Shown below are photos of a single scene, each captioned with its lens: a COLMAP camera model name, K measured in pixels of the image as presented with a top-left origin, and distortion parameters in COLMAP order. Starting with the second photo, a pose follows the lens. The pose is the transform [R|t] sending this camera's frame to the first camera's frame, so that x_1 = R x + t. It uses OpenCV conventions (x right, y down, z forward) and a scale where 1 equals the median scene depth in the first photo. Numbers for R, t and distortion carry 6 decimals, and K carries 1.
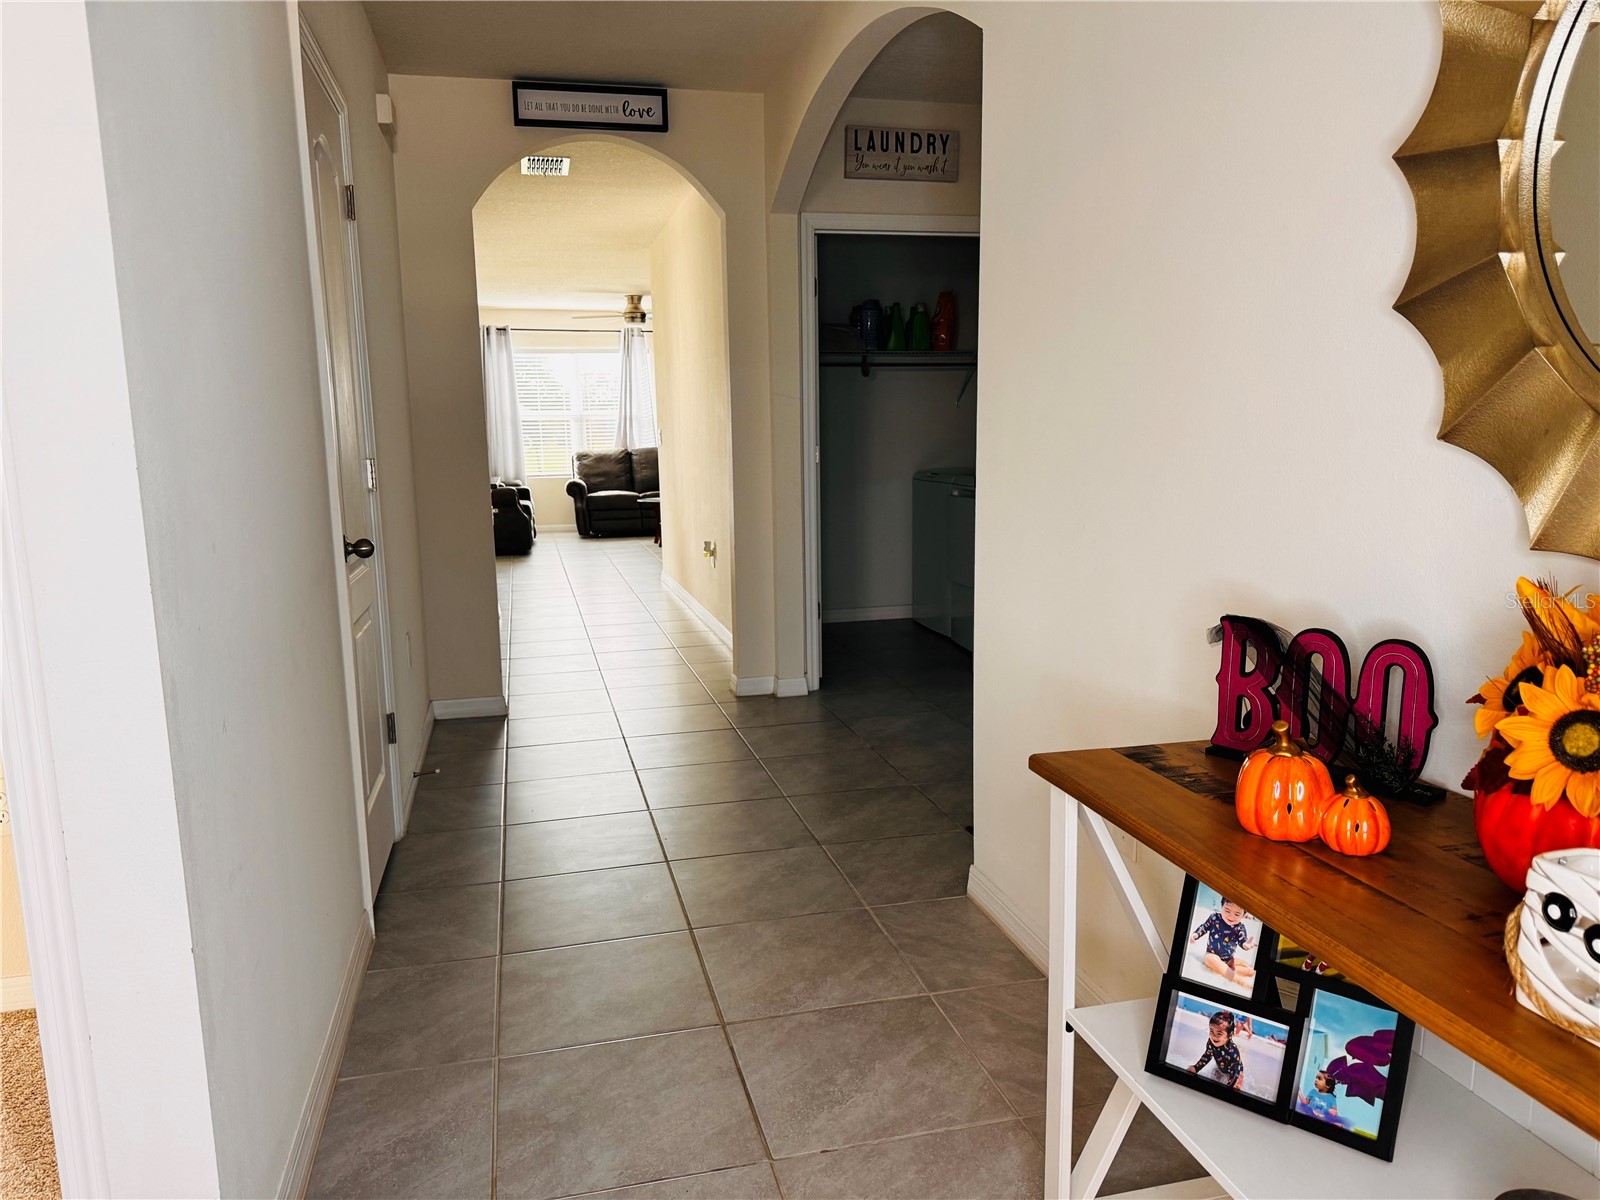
lens RADIAL K [[1132.1, 0, 805.4], [0, 1132.1, 612.1], [0, 0, 1]] dist [0.060894, -0.067807]
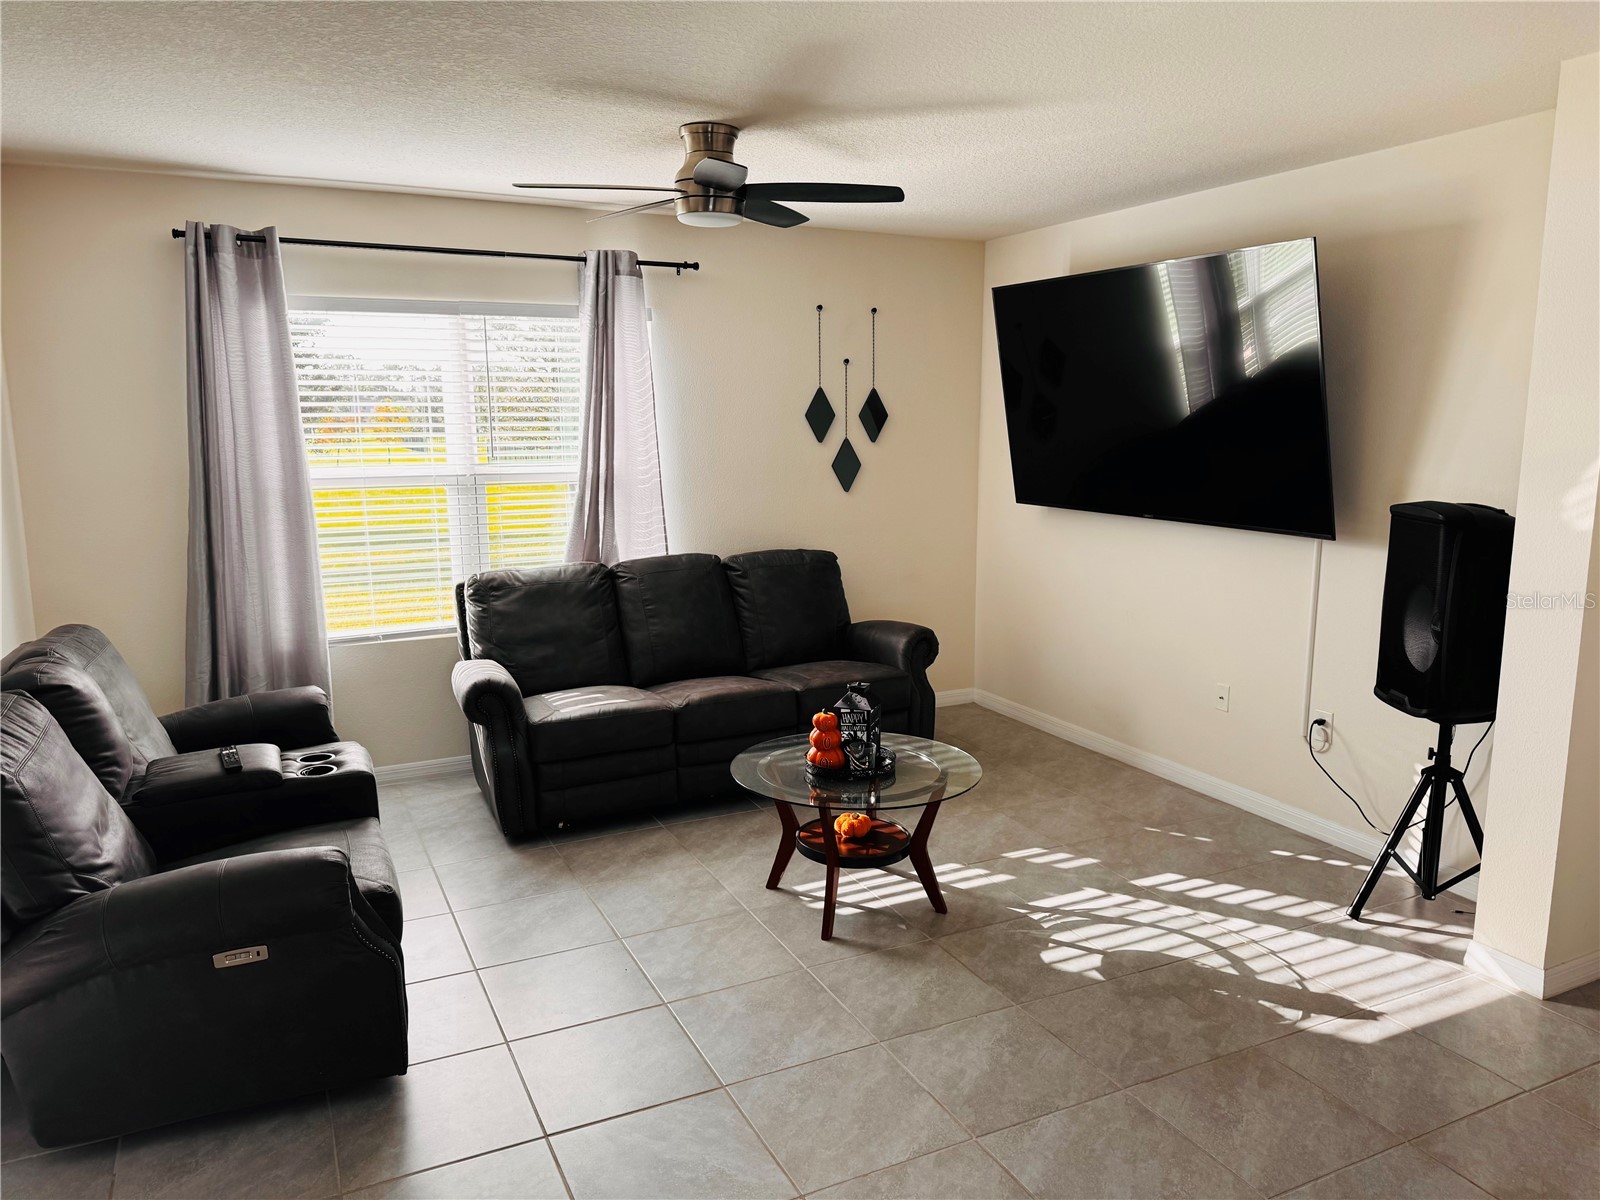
lens RADIAL K [[1132.1, 0, 808.3], [0, 1132.1, 598.8], [0, 0, 1]] dist [0.060894, -0.067807]
pose [[0.979764, -0.024010, 0.198711, -0.190286], [0.024350, 0.999703, 0.000732, -0.149256], [-0.198670, 0.004122, 0.980058, 0.692780]]
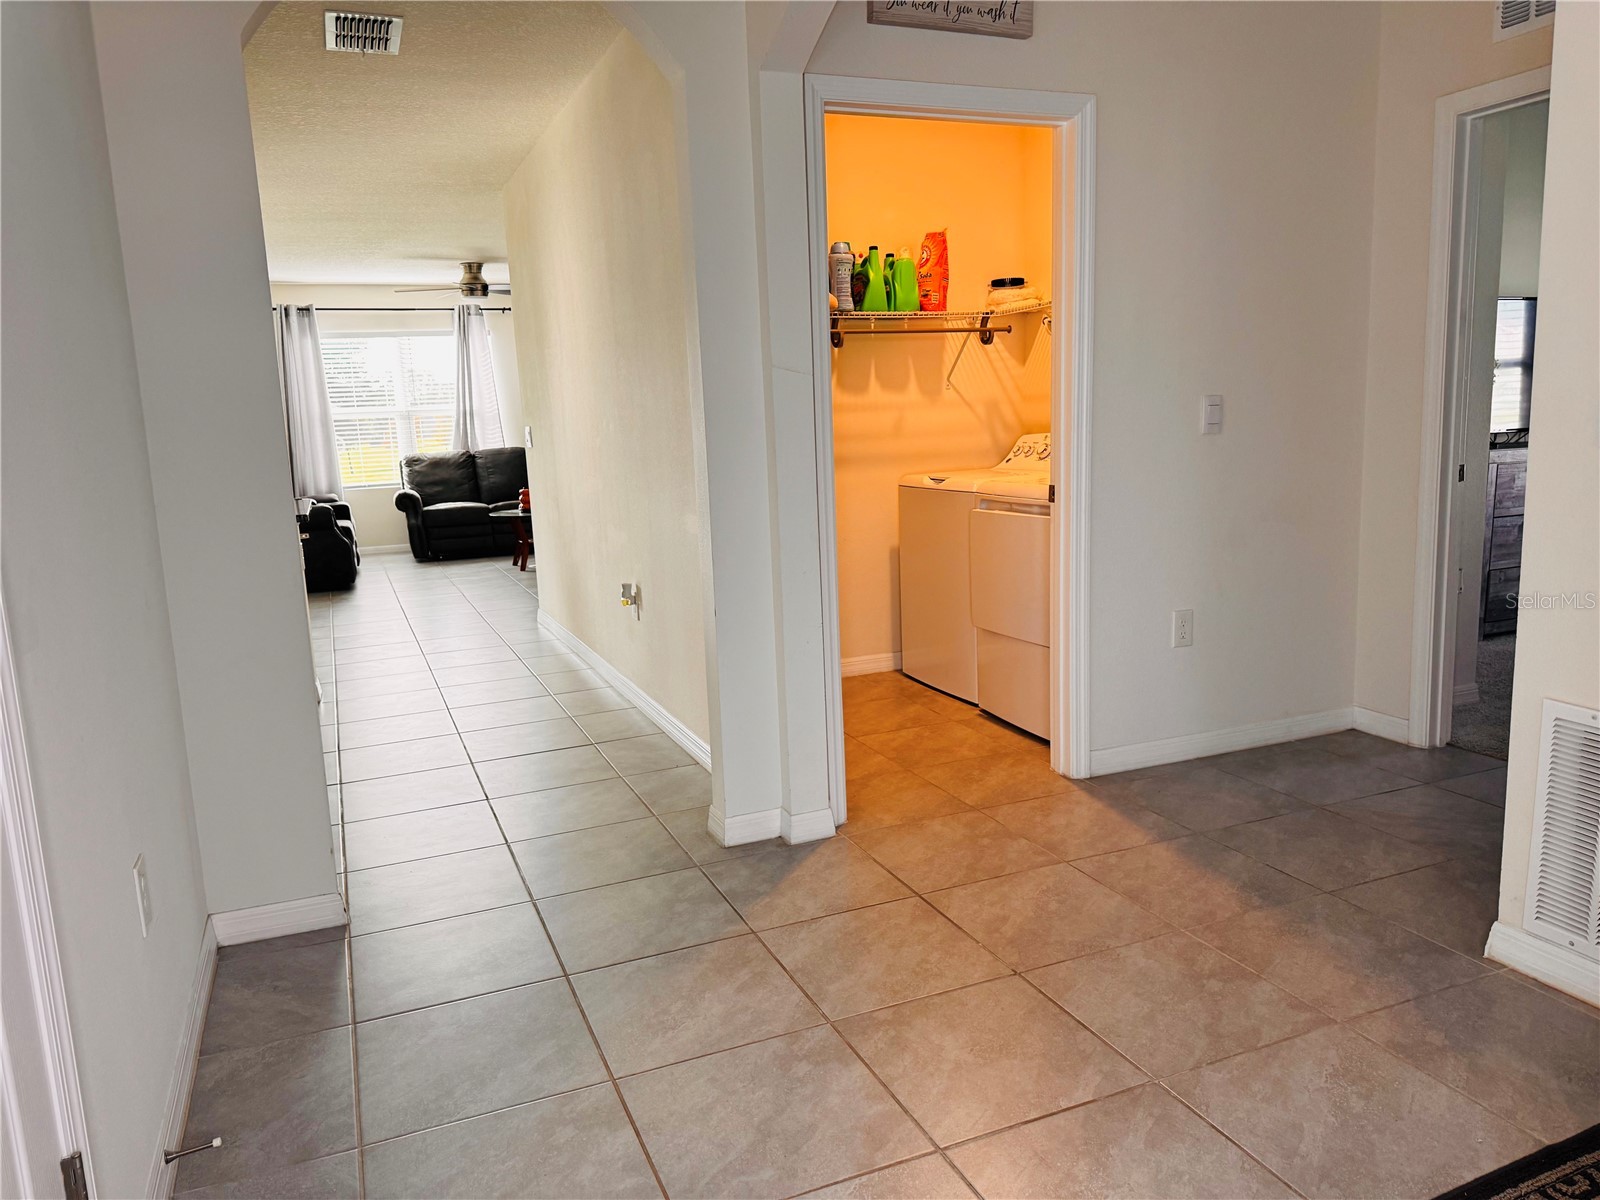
lens RADIAL K [[1132.1, 0, 801.9], [0, 1132.1, 601.9], [0, 0, 1]] dist [0.060894, -0.067807]
pose [[0.988791, -0.048982, 0.141045, -0.044162], [0.048977, 0.998794, 0.003506, -0.027465], [-0.141047, 0.003441, 0.989997, 0.158723]]
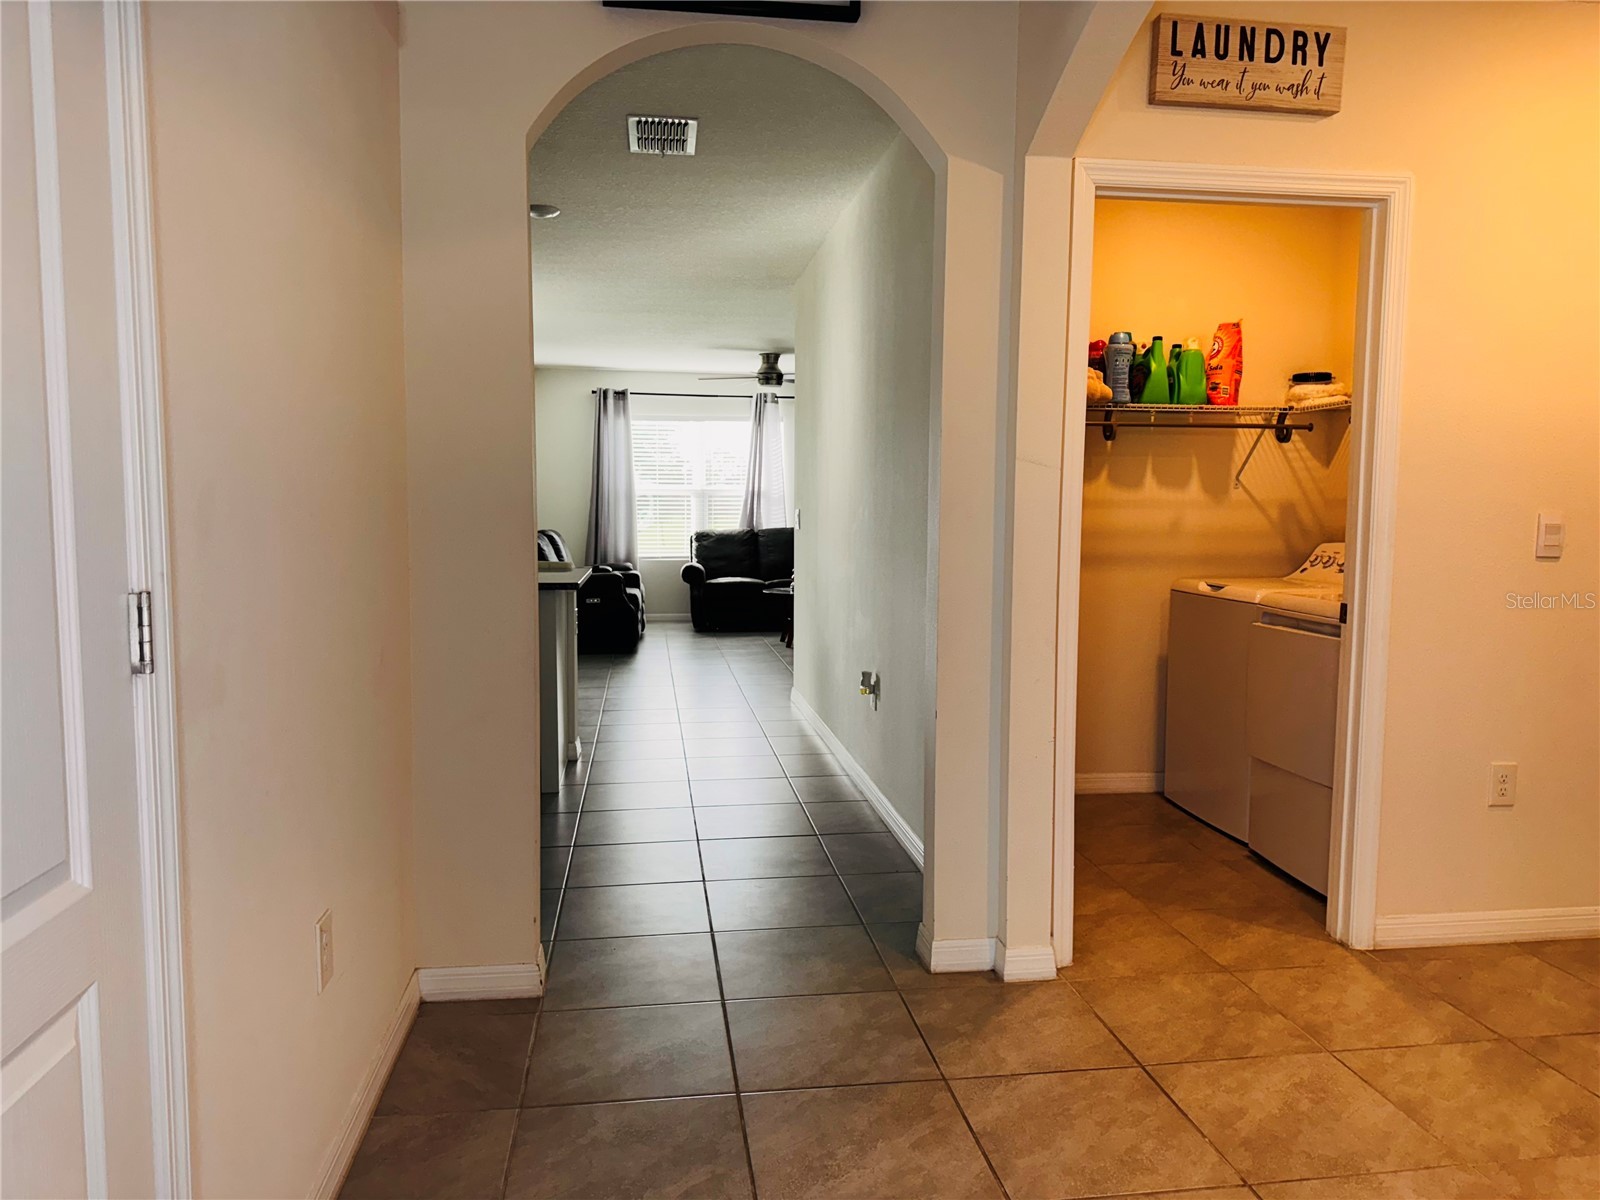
lens RADIAL K [[1132.1, 0, 812.1], [0, 1132.1, 592.2], [0, 0, 1]] dist [0.060894, -0.067807]
pose [[0.994820, 0.030272, -0.097037, -0.030994], [-0.038404, 0.995804, -0.083067, -0.029923], [0.094115, 0.086364, 0.991808, 0.172938]]
